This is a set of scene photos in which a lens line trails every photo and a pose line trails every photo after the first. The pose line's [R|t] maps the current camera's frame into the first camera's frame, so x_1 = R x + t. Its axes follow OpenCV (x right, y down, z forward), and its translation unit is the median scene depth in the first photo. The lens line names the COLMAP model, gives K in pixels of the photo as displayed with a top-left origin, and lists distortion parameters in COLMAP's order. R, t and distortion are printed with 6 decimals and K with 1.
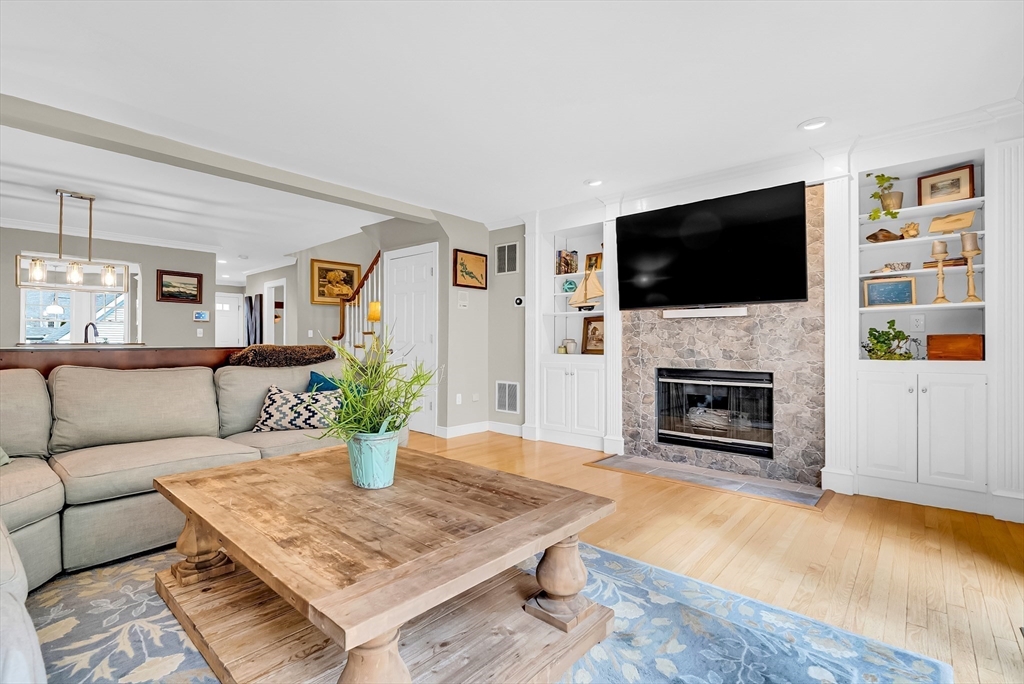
lens RADIAL K [[464.6, 0, 519.5], [0, 464.6, 340.9], [0, 0, 1]] dist [-0.012137, 0.003216]
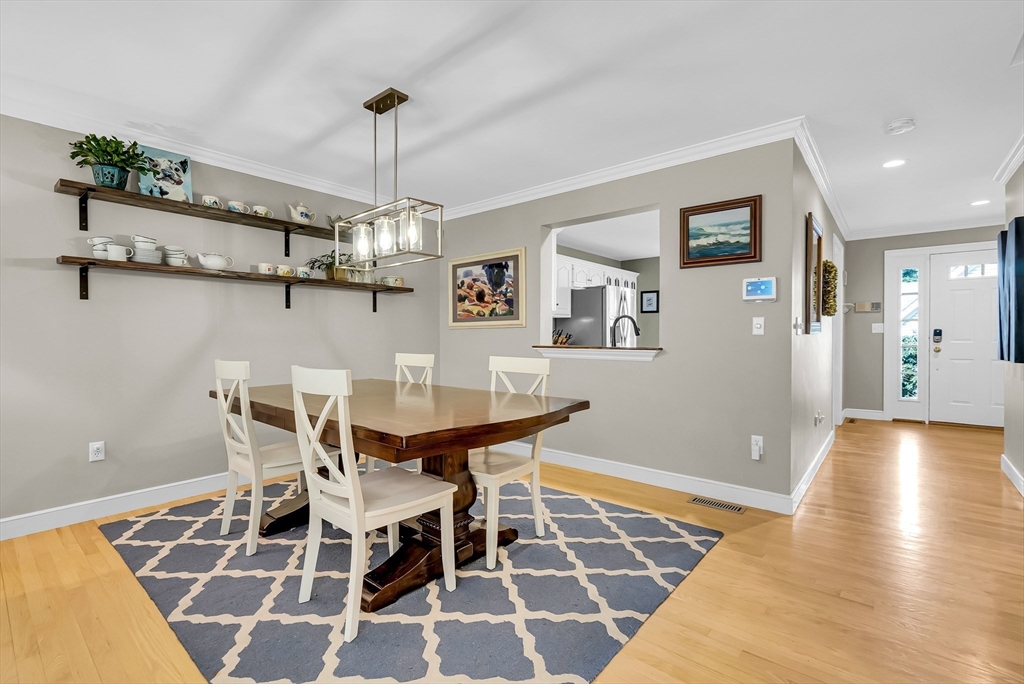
lens RADIAL K [[464.6, 0, 509.9], [0, 464.6, 343.3], [0, 0, 1]] dist [-0.012137, 0.003216]
pose [[0.011847, 0.015593, -0.999808, -0.239750], [0.008352, 0.999842, 0.015693, -0.009619], [0.999895, -0.008536, 0.011715, 0.757885]]
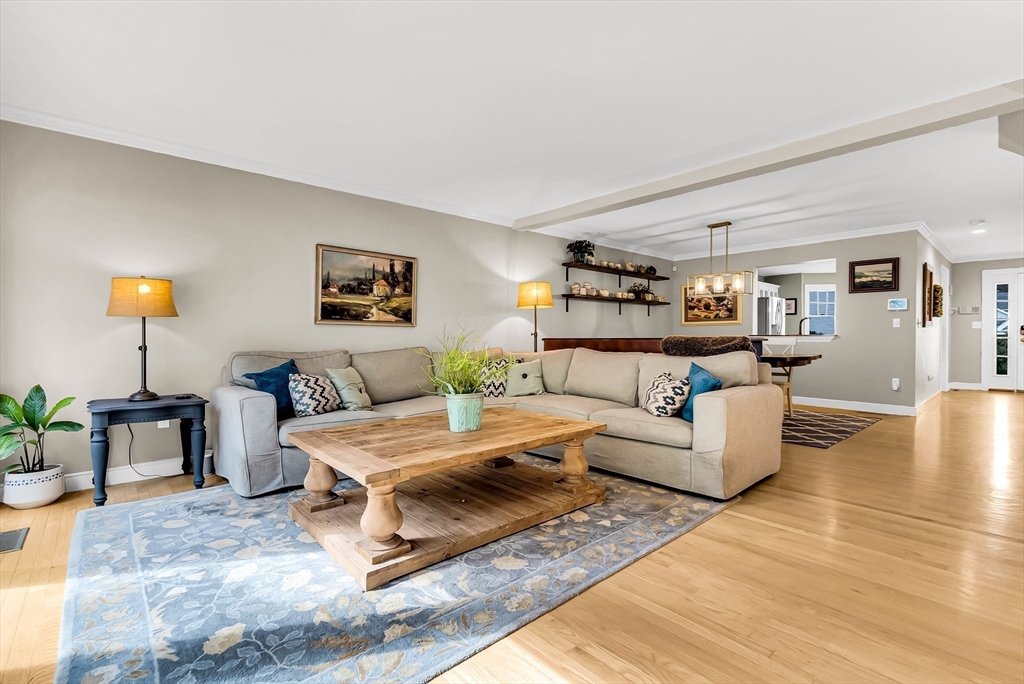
lens RADIAL K [[464.6, 0, 503.6], [0, 464.6, 343.2], [0, 0, 1]] dist [-0.012137, 0.003216]
pose [[-0.141914, 0.014212, -0.989777, 0.313244], [0.007043, 0.999886, 0.013348, 0.004530], [0.989854, -0.005076, -0.141998, 0.372191]]
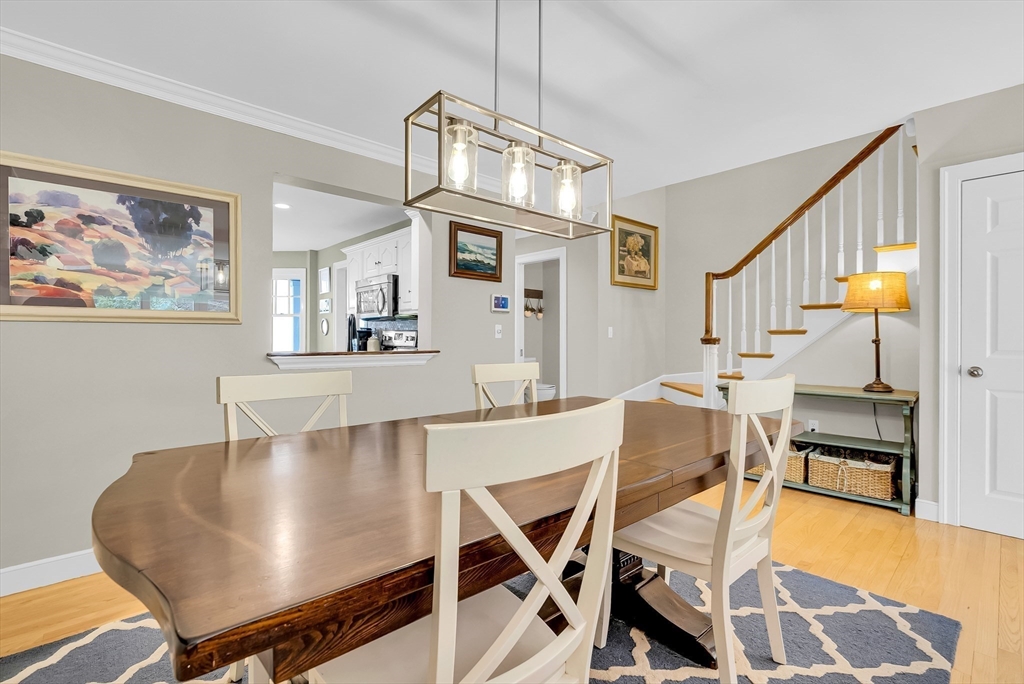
lens RADIAL K [[464.6, 0, 522.4], [0, 464.6, 356.4], [0, 0, 1]] dist [-0.012137, 0.003216]
pose [[0.995096, 0.005178, -0.098775, -0.607671], [-0.000850, 0.999039, 0.043814, -0.011427], [0.098907, -0.043515, 0.994145, 0.409462]]
